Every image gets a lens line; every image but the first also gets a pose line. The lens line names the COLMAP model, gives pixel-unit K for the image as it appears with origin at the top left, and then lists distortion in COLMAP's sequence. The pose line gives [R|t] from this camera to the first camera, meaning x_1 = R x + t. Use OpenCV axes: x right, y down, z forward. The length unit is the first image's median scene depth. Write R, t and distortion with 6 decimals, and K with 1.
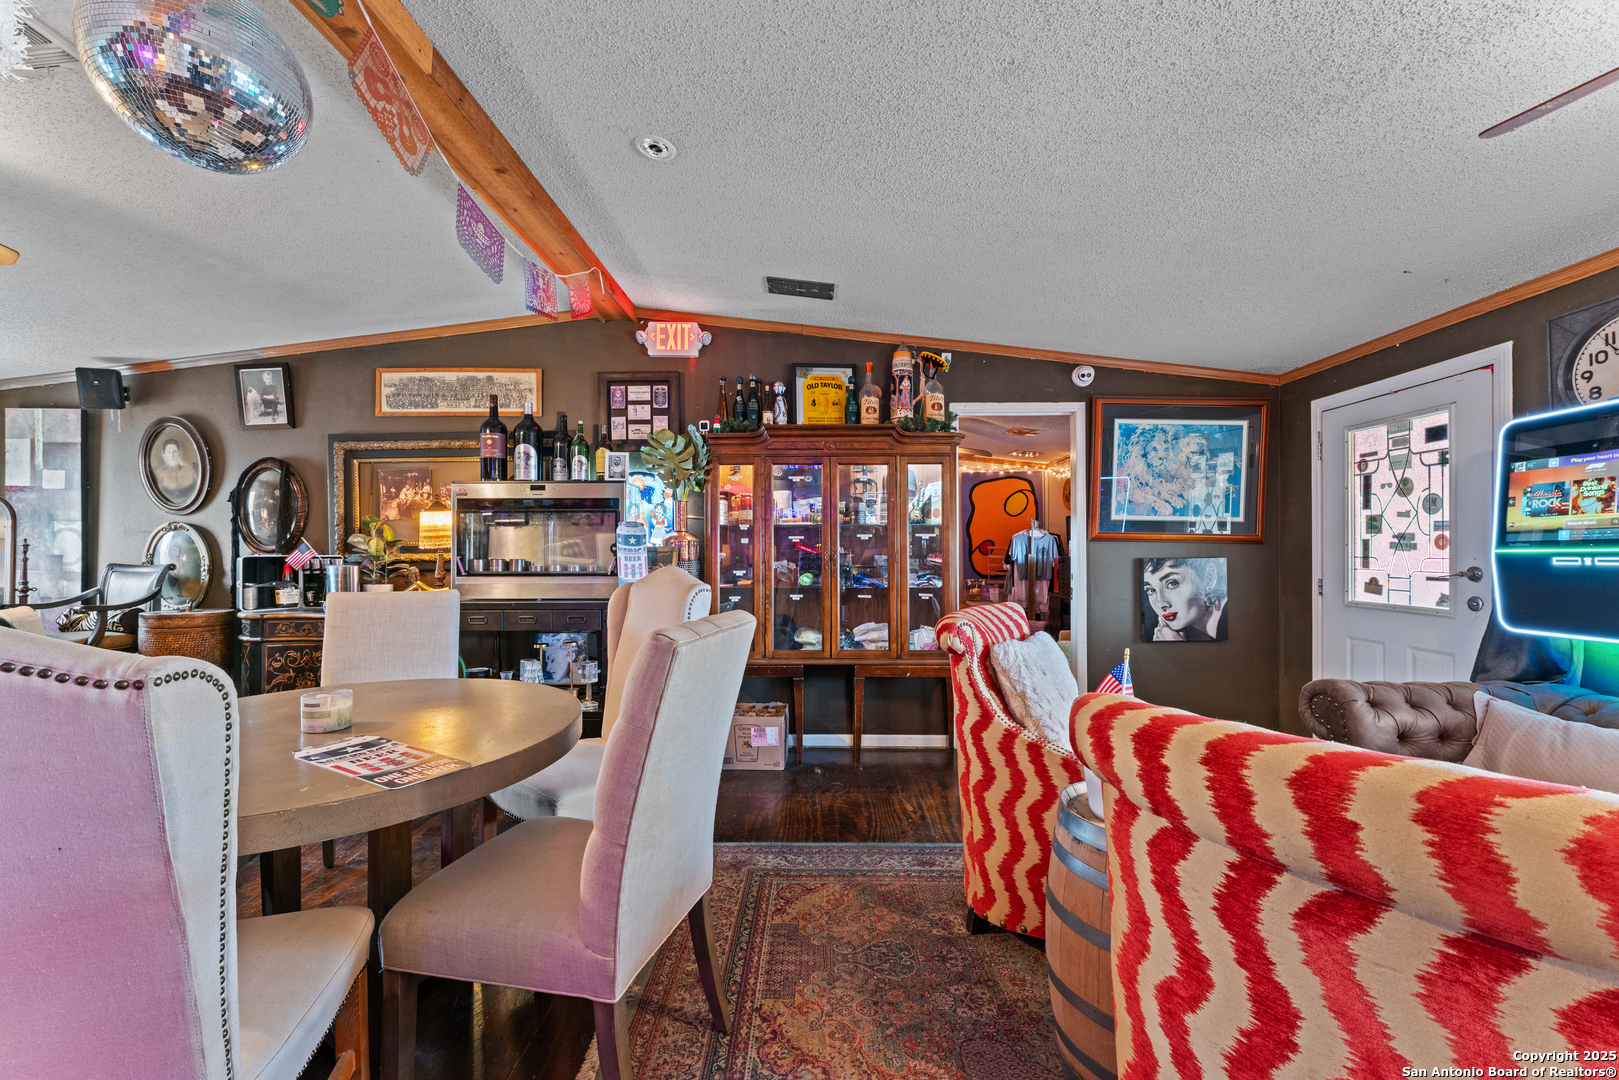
lens RADIAL K [[643.0, 0, 806.9], [0, 643.0, 547.0], [0, 0, 1]] dist [-0.004486, 0.000429]
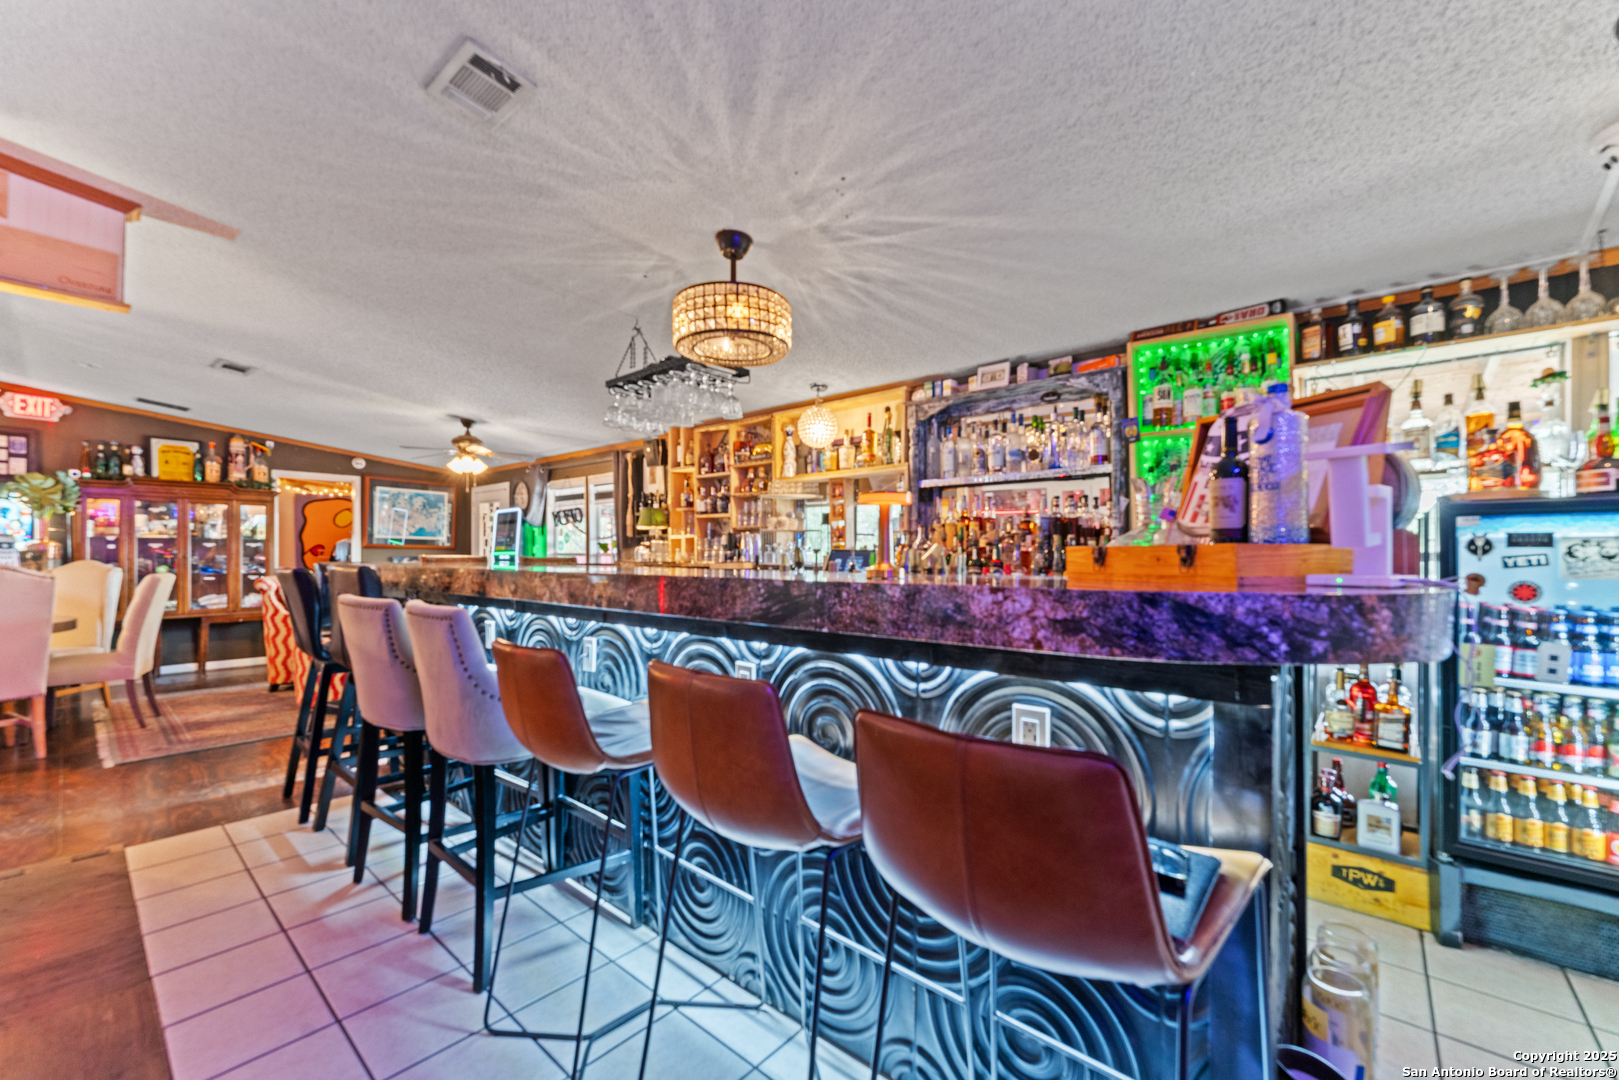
lens RADIAL K [[643.0, 0, 801.7], [0, 643.0, 554.0], [0, 0, 1]] dist [-0.004486, 0.000429]
pose [[0.642505, 0.001458, 0.766280, -0.243203], [-0.008164, 0.999954, 0.004943, -0.013961], [-0.766238, -0.009431, 0.642487, -1.572943]]
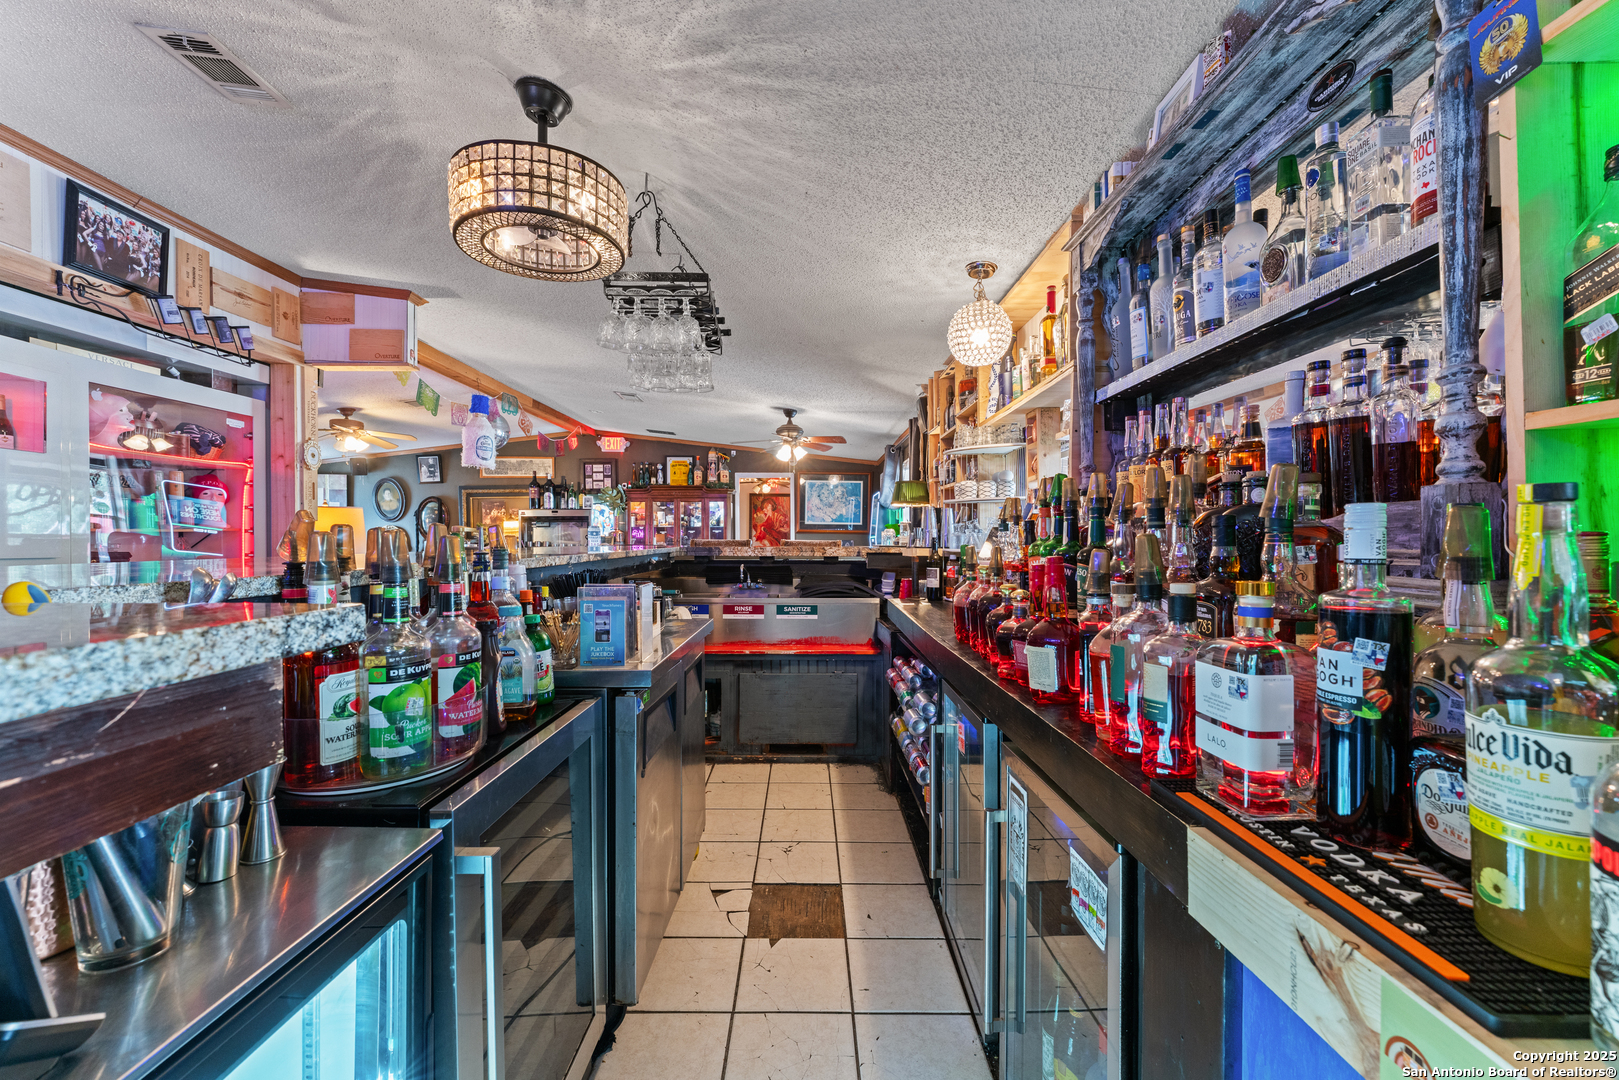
lens RADIAL K [[643.0, 0, 798.3], [0, 643.0, 541.5], [0, 0, 1]] dist [-0.004486, 0.000429]
pose [[0.999879, 0.000126, 0.015529, 0.503241], [-0.000313, 0.999928, 0.012032, -0.011396], [-0.015527, -0.012035, 0.999807, -1.570153]]
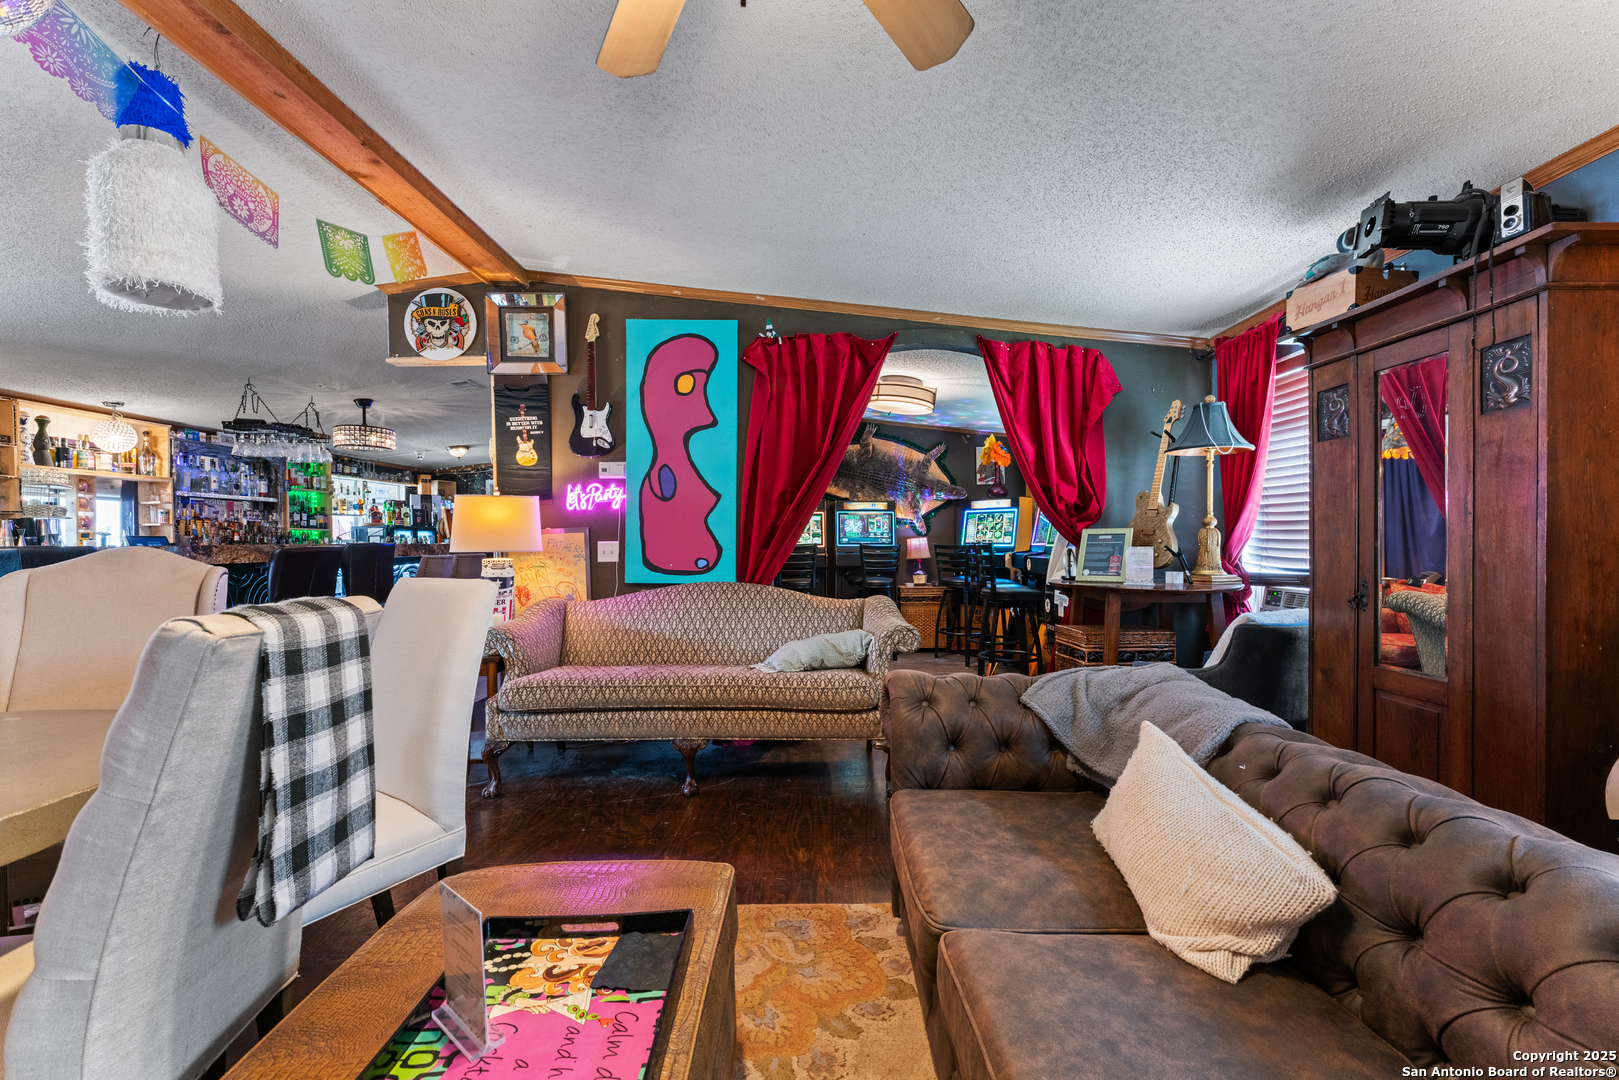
lens RADIAL K [[643.0, 0, 803.1], [0, 643.0, 544.7], [0, 0, 1]] dist [-0.004486, 0.000429]
pose [[-0.999909, 0.012192, -0.005725, -0.922408], [0.012197, 0.999925, -0.000748, 0.026764], [0.005716, -0.000818, -0.999983, 0.800638]]
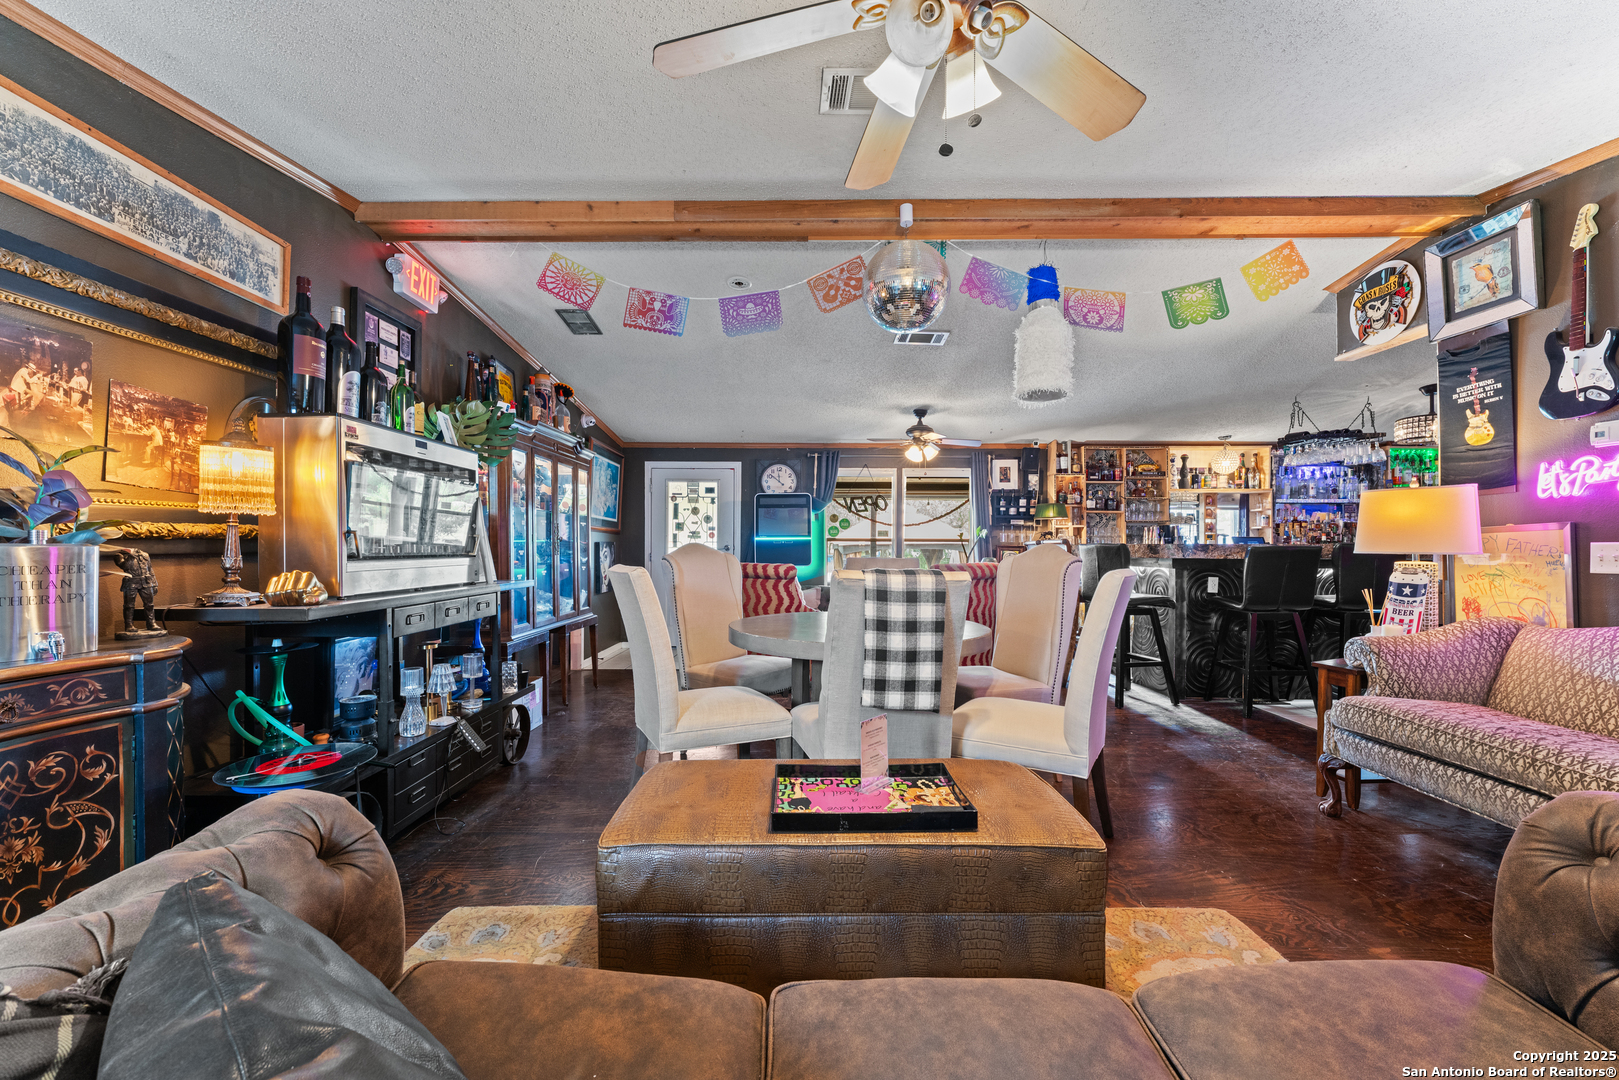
lens RADIAL K [[643.0, 0, 811.0], [0, 643.0, 545.2], [0, 0, 1]] dist [-0.004486, 0.000429]
pose [[-0.008186, 0.002840, 0.999962, -1.321036], [-0.009504, 0.999951, -0.002918, 0.029921], [-0.999921, -0.009527, -0.008158, 0.587583]]
